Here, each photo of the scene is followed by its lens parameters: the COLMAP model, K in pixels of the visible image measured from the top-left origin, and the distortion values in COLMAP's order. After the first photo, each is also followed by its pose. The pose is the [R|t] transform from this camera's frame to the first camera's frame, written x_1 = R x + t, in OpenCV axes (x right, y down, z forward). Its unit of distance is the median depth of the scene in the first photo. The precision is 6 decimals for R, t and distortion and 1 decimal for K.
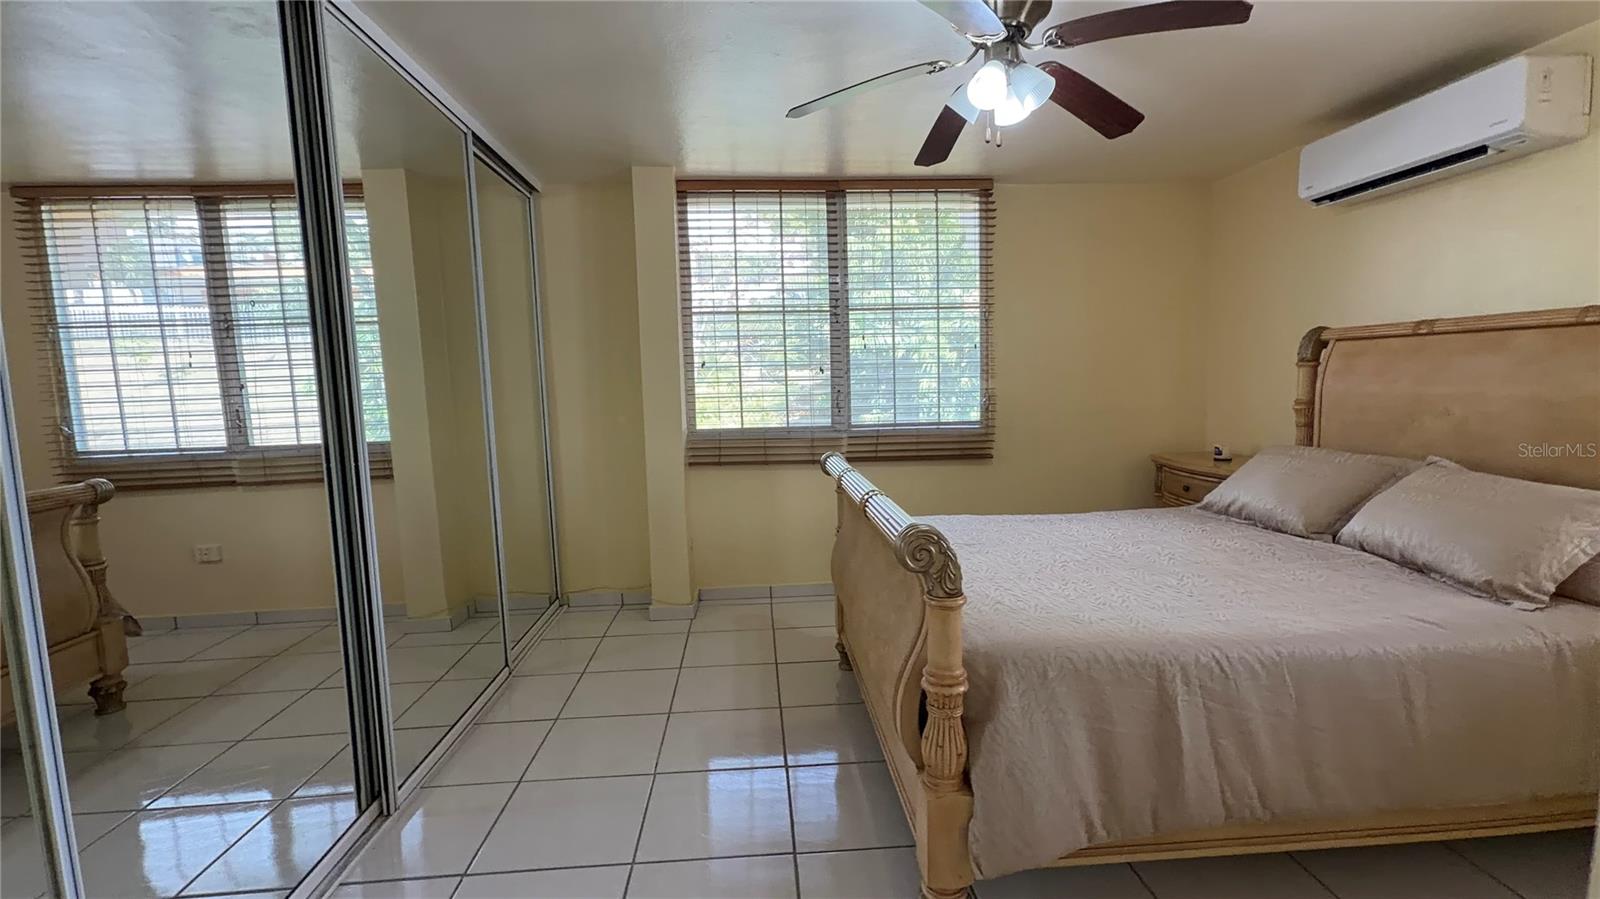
lens RADIAL K [[691.8, 0, 801.2], [0, 691.8, 457.5], [0, 0, 1]] dist [-0.005808, 0.005810]
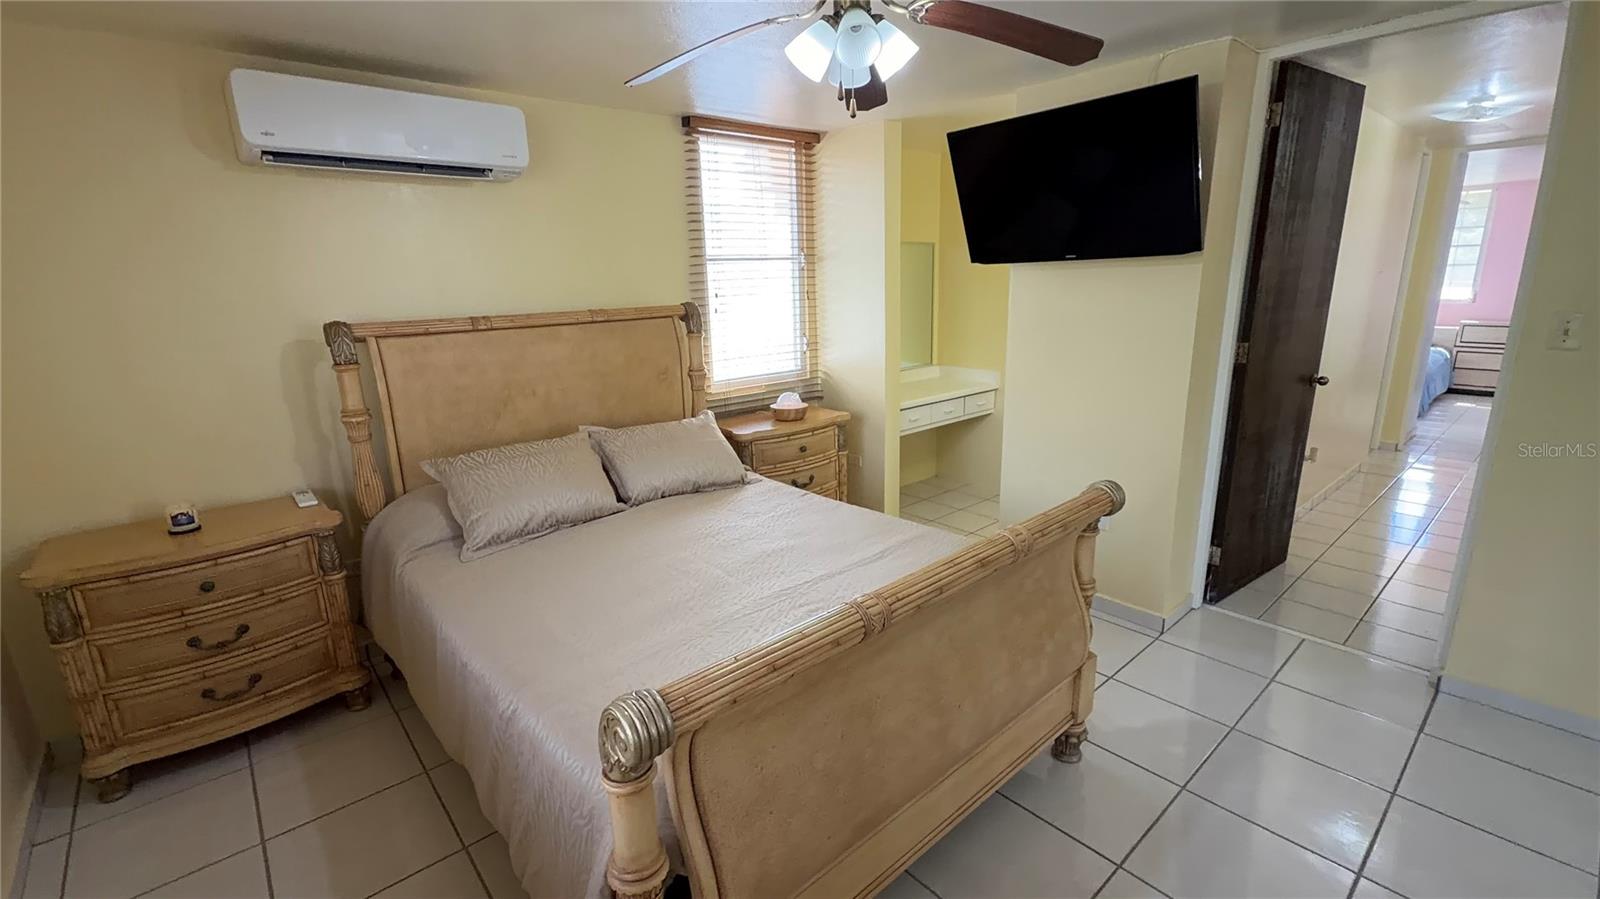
lens RADIAL K [[691.8, 0, 797.9], [0, 691.8, 446.3], [0, 0, 1]] dist [-0.005808, 0.005810]
pose [[-0.605355, -0.153162, 0.781081, -0.292030], [0.128708, 0.949561, 0.285951, -0.249704], [-0.785481, 0.273633, -0.555108, 1.256492]]
